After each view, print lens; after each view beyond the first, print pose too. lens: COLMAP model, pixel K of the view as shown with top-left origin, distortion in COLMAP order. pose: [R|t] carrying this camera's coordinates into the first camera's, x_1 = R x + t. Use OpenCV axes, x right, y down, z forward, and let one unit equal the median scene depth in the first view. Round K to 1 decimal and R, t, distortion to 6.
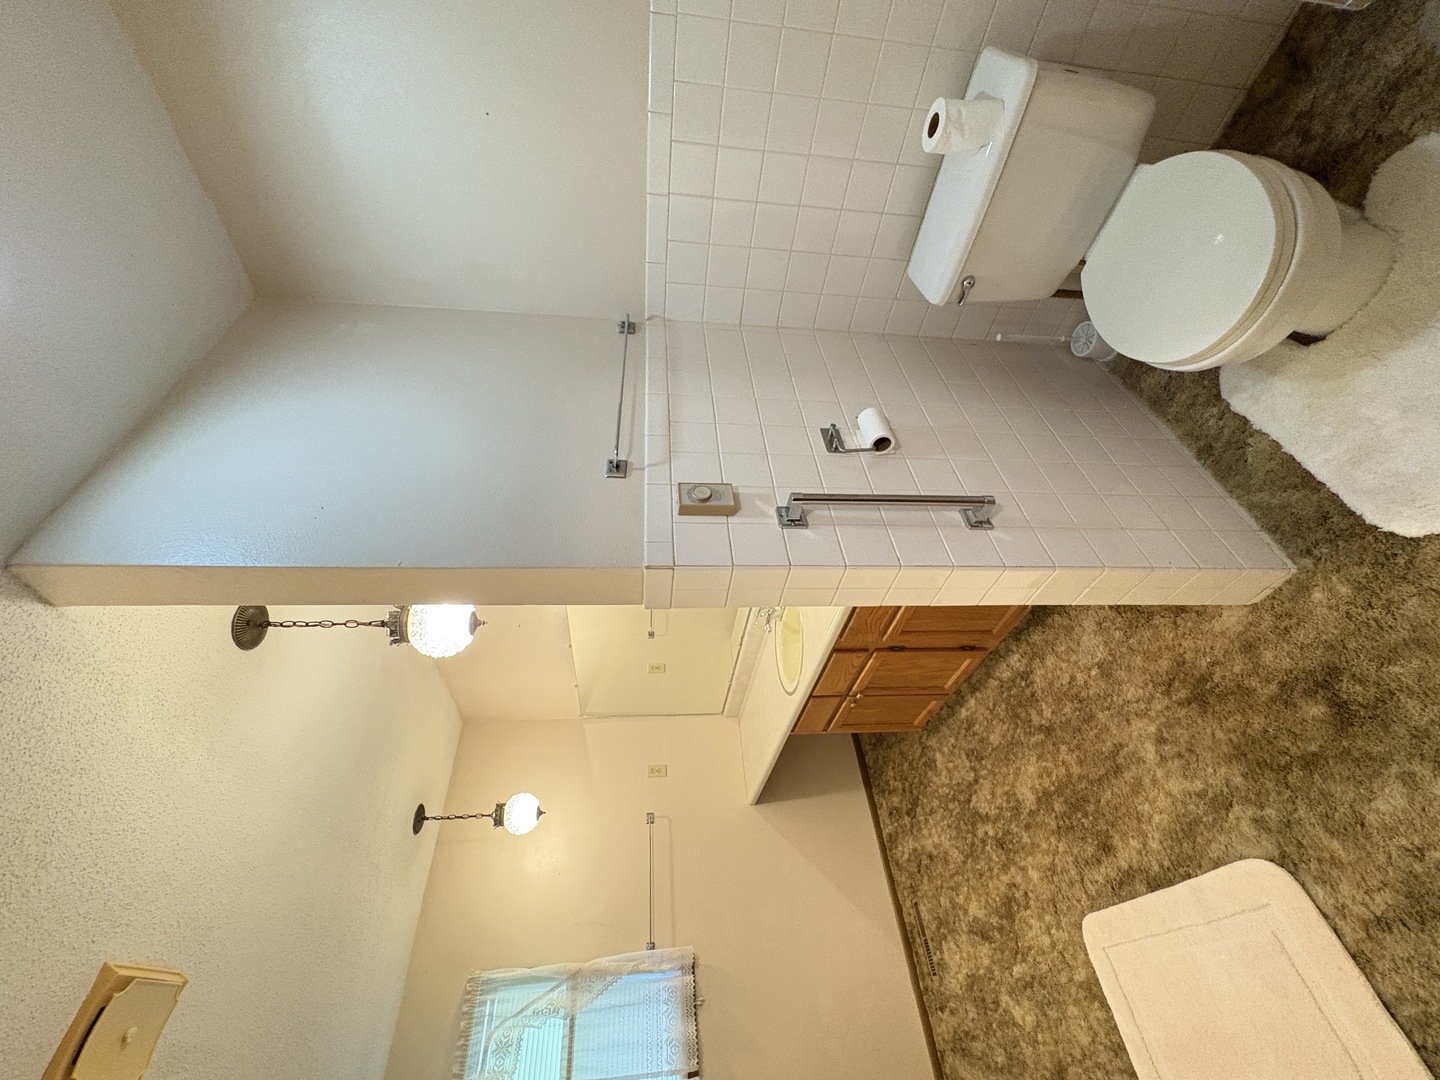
lens RADIAL K [[572.9, 0, 723.9], [0, 572.9, 542.3], [0, 0, 1]] dist [0.000007, 0.000028]
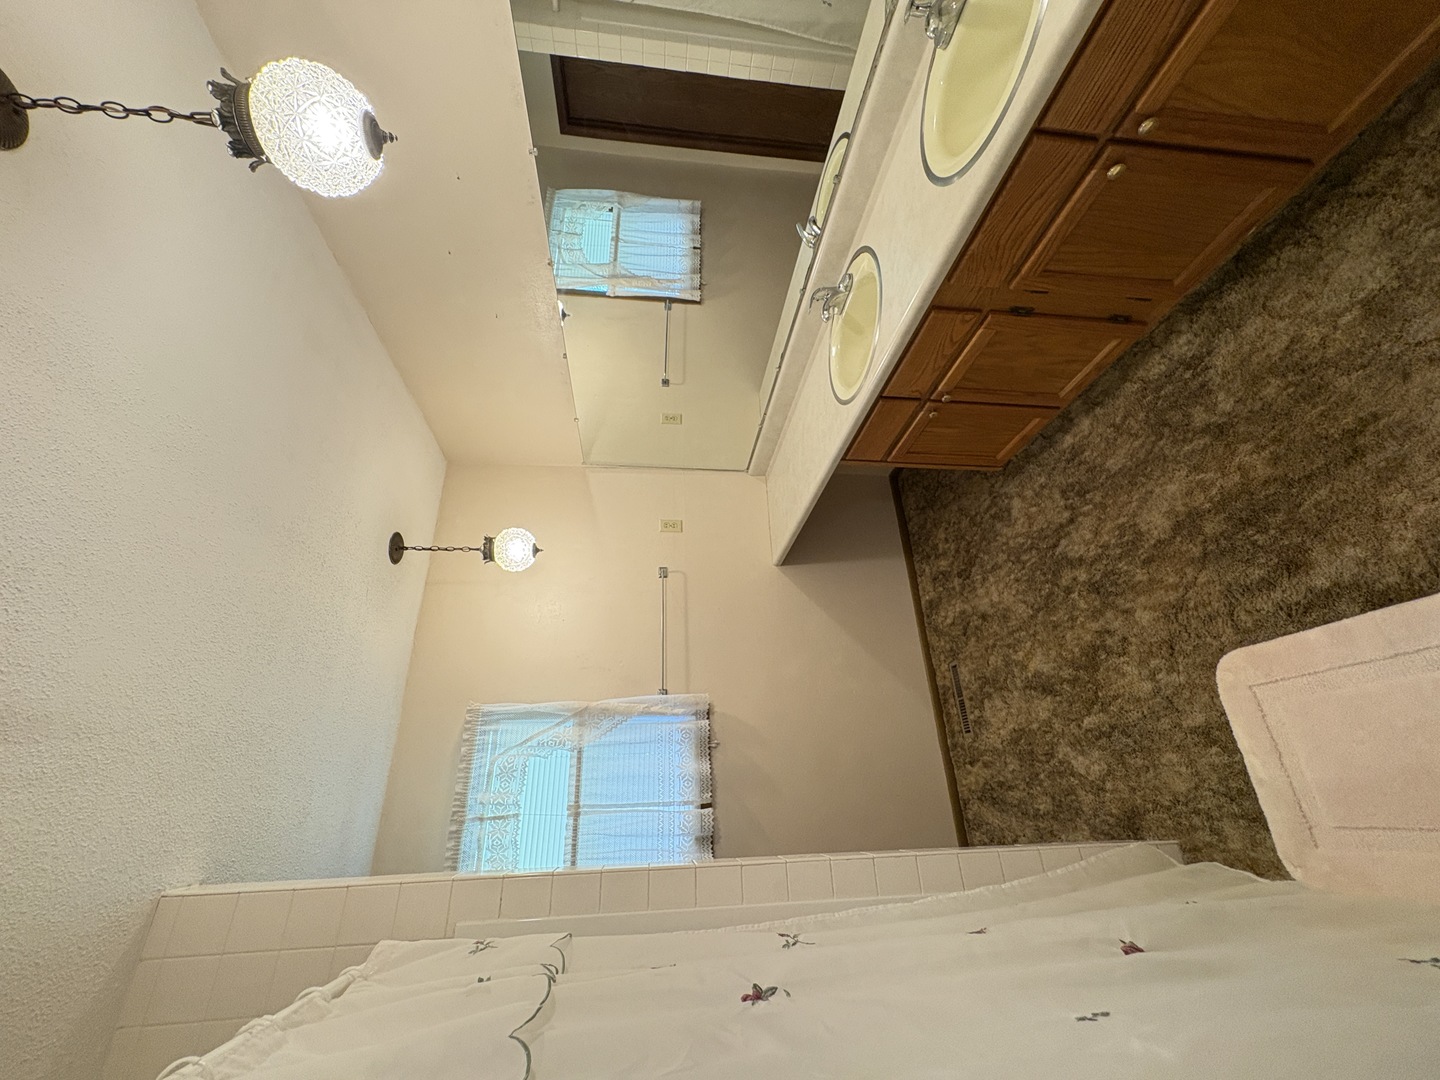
lens RADIAL K [[572.9, 0, 725.3], [0, 572.9, 544.6], [0, 0, 1]] dist [0.000007, 0.000028]
pose [[0.998904, 0.045688, -0.010133, -0.032750], [-0.040772, 0.955922, 0.290777, 0.232810], [0.022971, -0.290045, 0.956737, 0.211569]]
